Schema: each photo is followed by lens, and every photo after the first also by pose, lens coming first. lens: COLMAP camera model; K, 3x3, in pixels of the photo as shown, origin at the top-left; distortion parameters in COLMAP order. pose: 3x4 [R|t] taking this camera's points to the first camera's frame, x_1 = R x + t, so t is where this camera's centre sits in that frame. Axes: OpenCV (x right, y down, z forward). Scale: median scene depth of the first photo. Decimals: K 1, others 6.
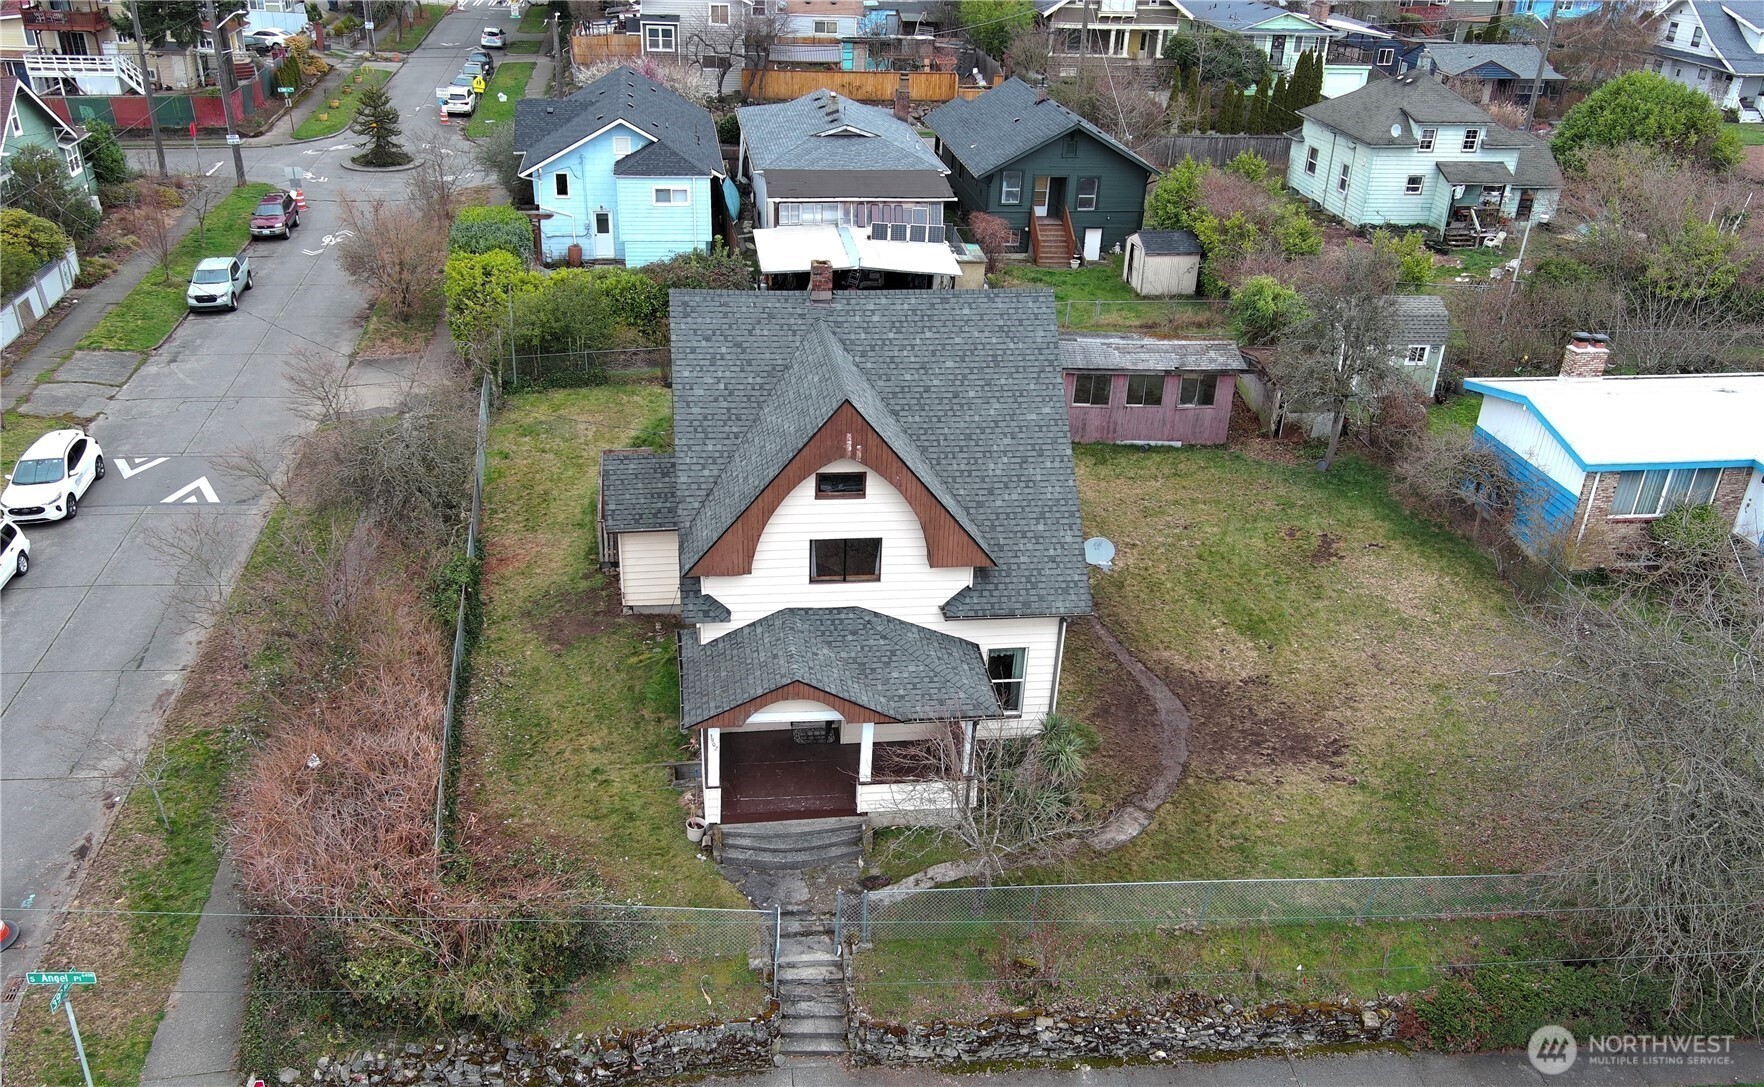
lens RADIAL K [[1446.4, 0, 882.0], [0, 1446.4, 543.5], [0, 0, 1]] dist [0.010051, 0.006389]
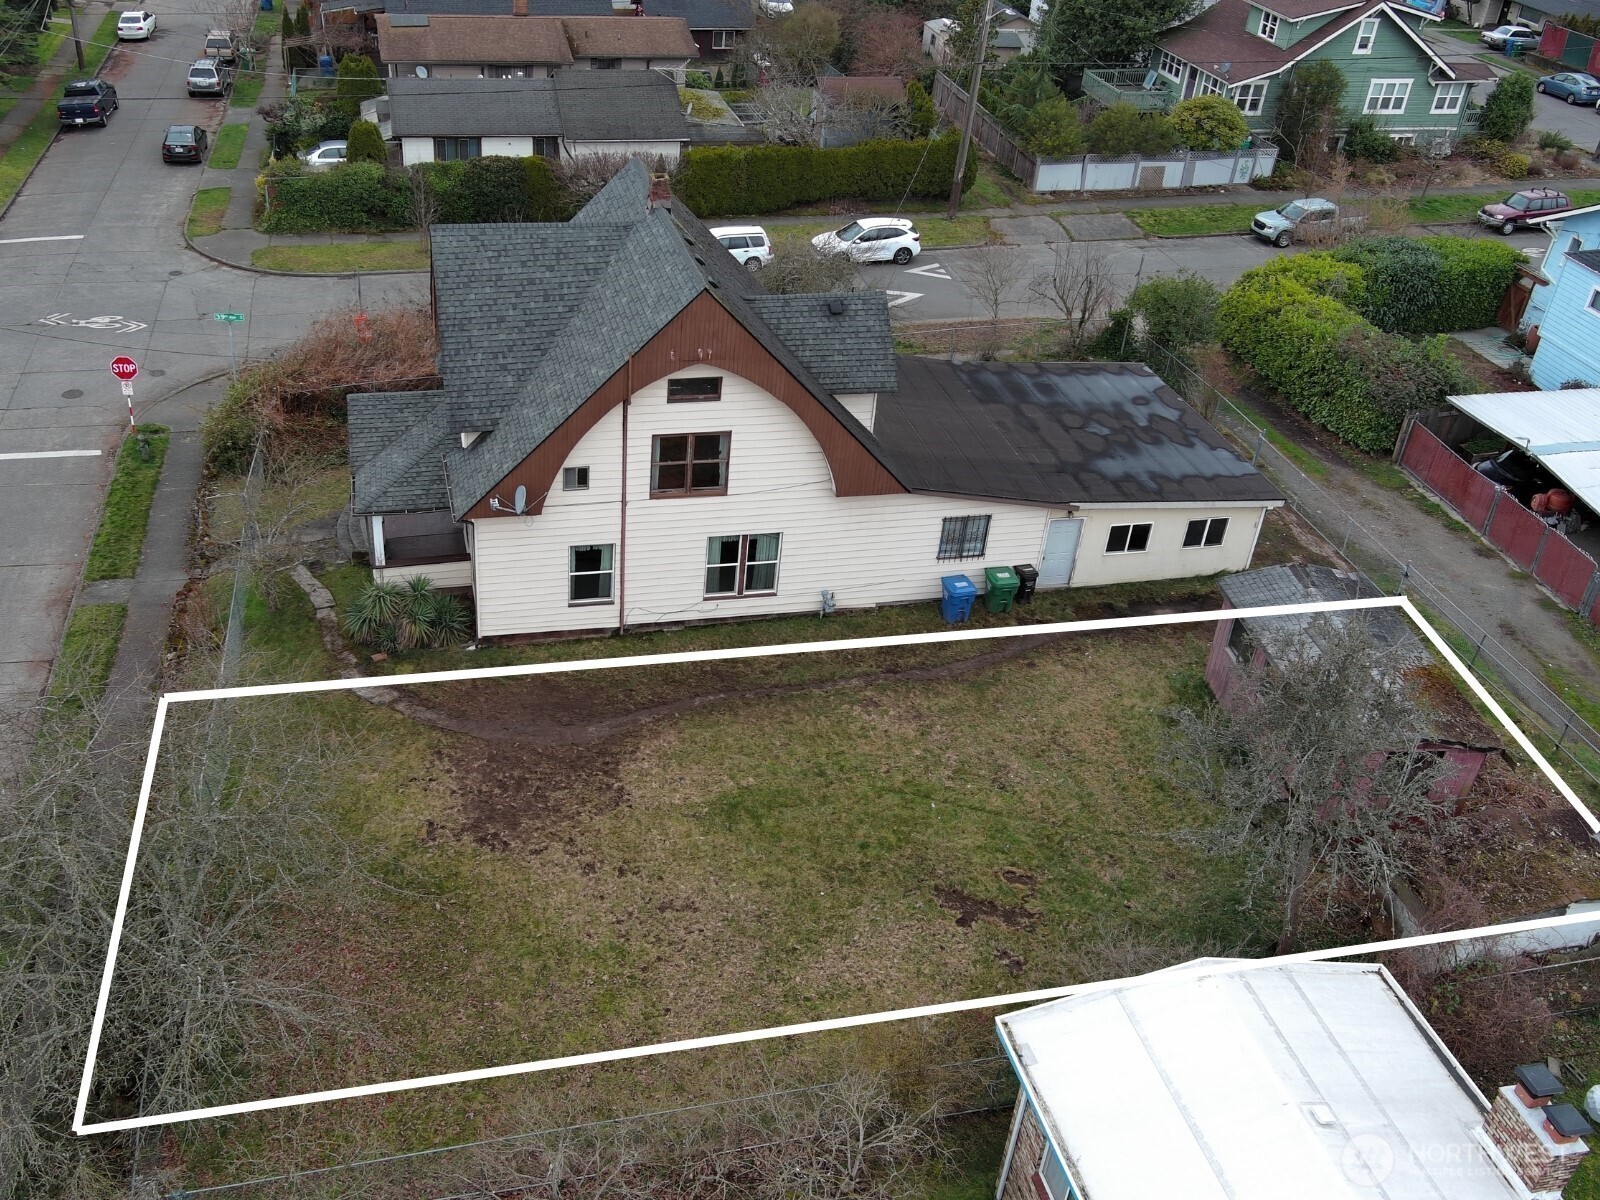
lens RADIAL K [[1491.7, 0, 709.6], [0, 1491.7, 601.3], [0, 0, 1]] dist [0.014309, -0.001068]
pose [[0.070094, 0.531142, -0.844378, 0.733947], [-0.486192, 0.757306, 0.436011, -0.314459], [0.871036, 0.379968, 0.311320, 0.551329]]
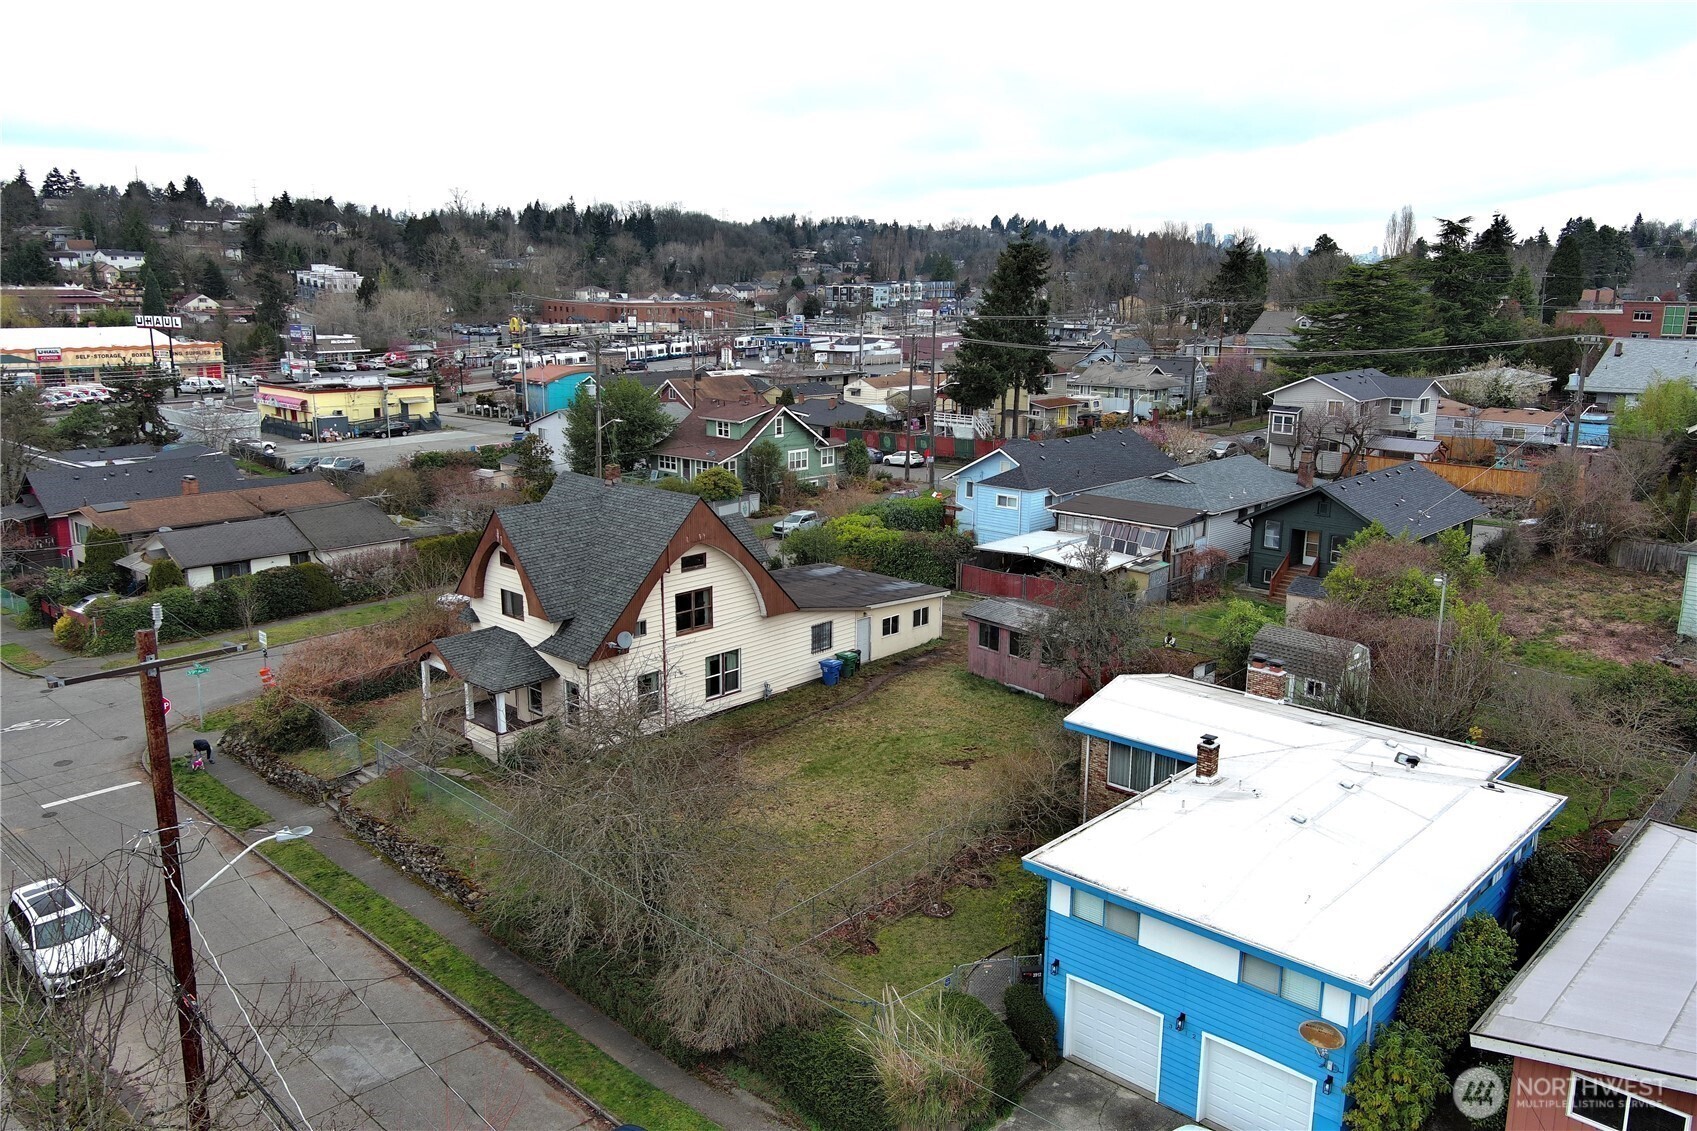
lens RADIAL K [[1303.8, 0, 848.5], [0, 1303.8, 565.5], [0, 0, 1]] dist [0.009285, -0.007136]
pose [[0.630899, 0.143687, -0.762444, 0.971804], [-0.331426, 0.938441, -0.097390, -0.009802], [0.701515, 0.314137, 0.639683, 0.133246]]
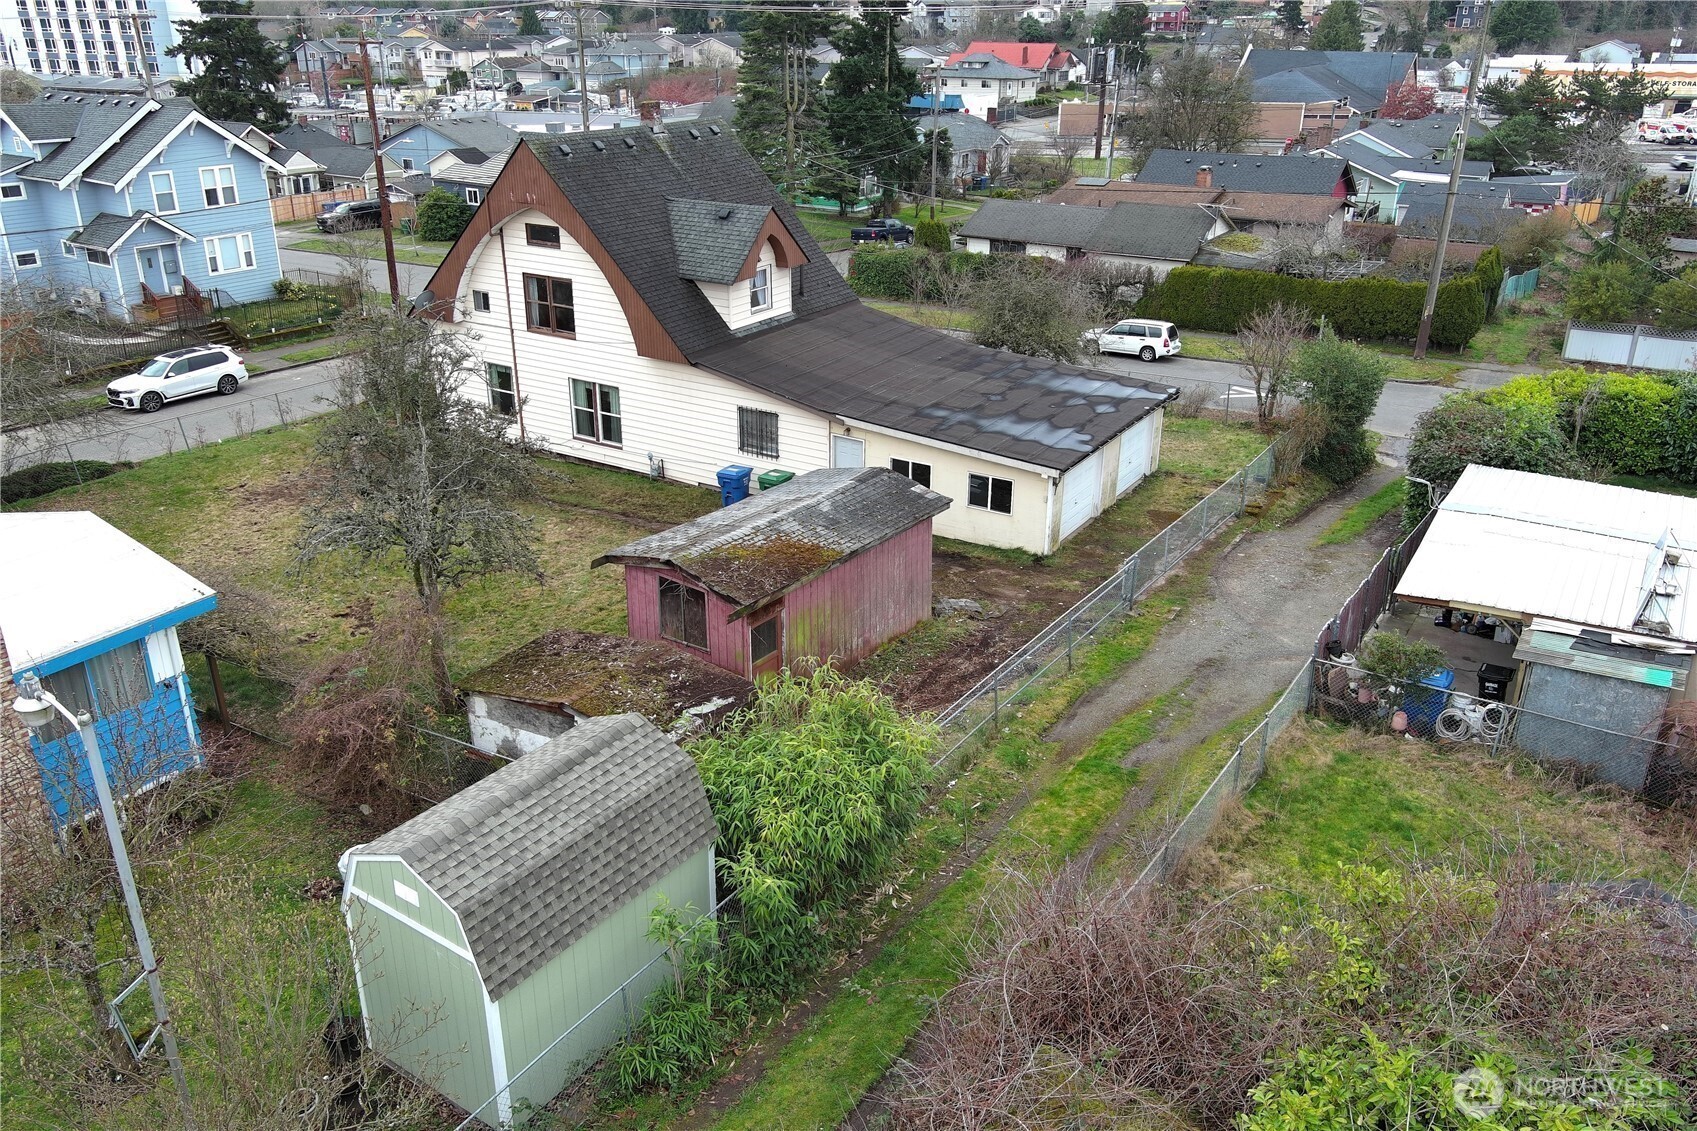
lens RADIAL K [[1303.8, 0, 848.5], [0, 1303.8, 565.5], [0, 0, 1]] dist [0.009285, -0.007136]
pose [[-0.642725, 0.268826, -0.717382, 0.562213], [-0.361084, 0.719574, 0.593153, -0.457720], [0.675665, 0.640270, -0.365420, 1.259658]]
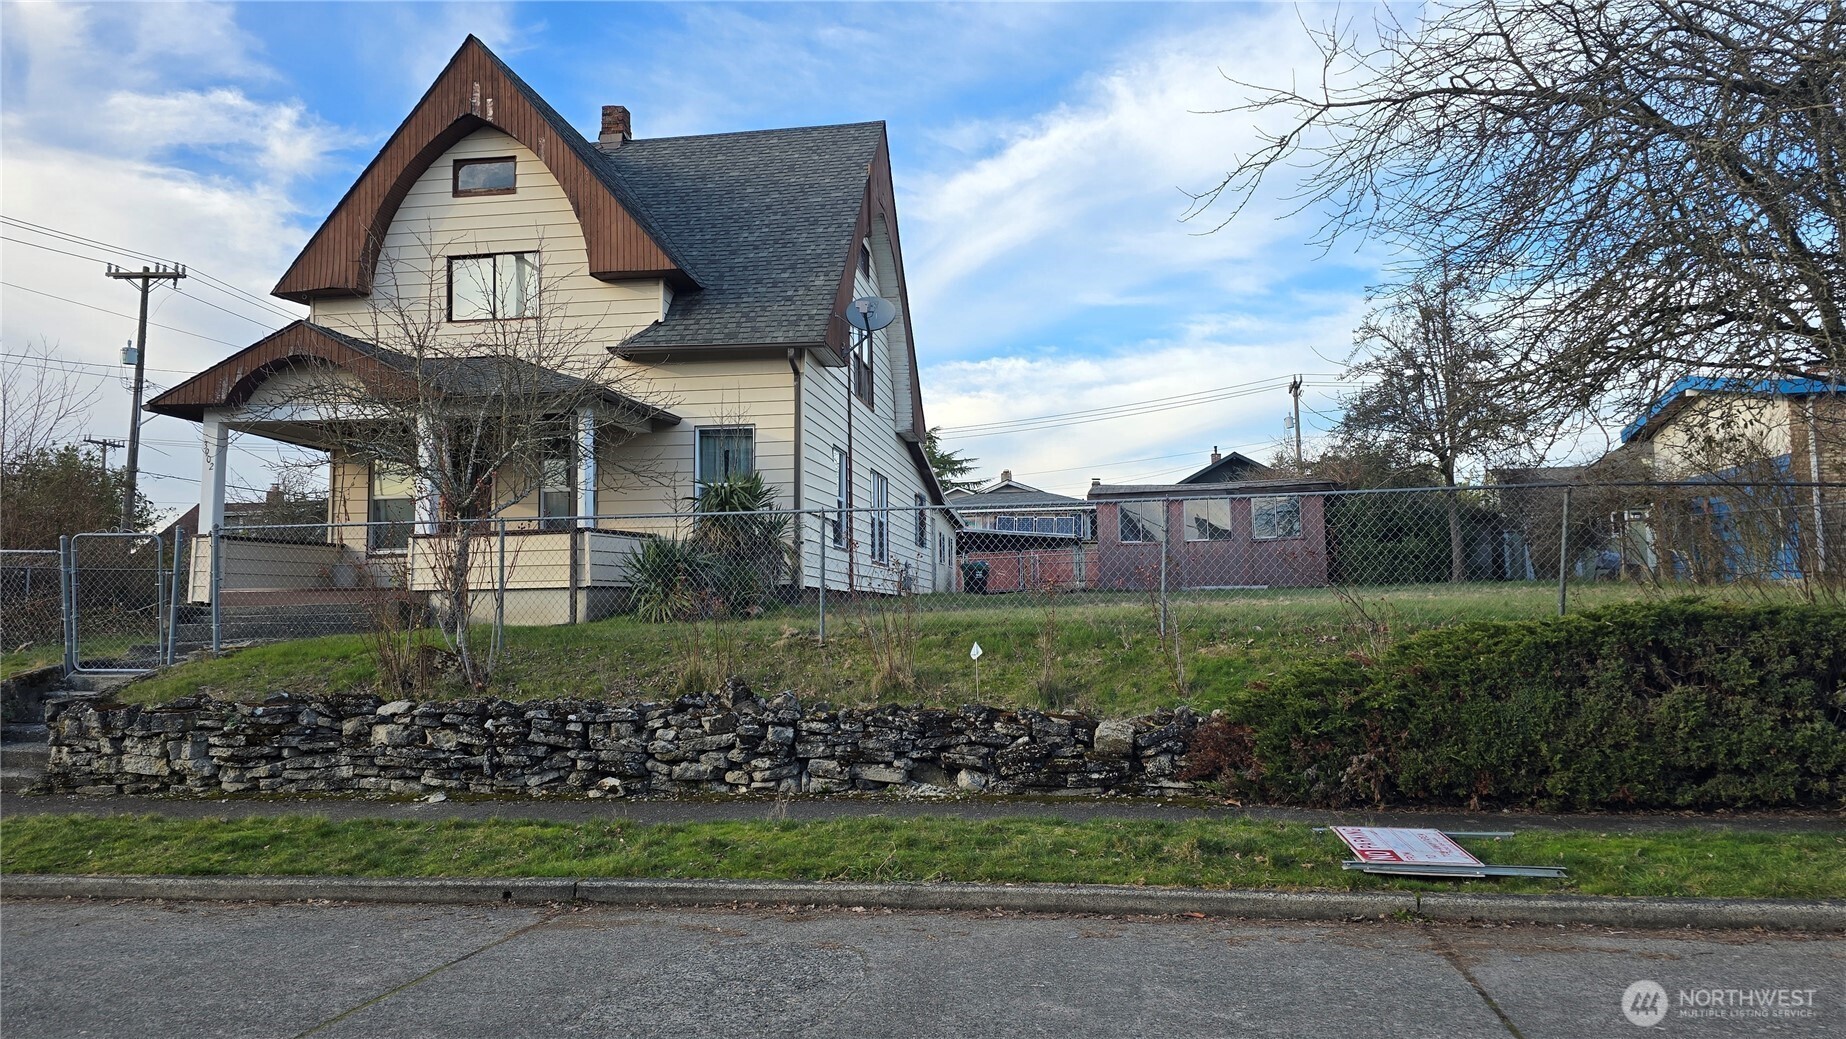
lens RADIAL K [[1230.0, 0, 901.3], [0, 1230.0, 515.1], [0, 0, 1]] dist [0.070091, -0.000407]
pose [[0.953473, -0.073138, -0.292471, 0.223752], [-0.088714, 0.859108, -0.504047, 0.264188], [0.288129, 0.506542, 0.812648, 0.384060]]
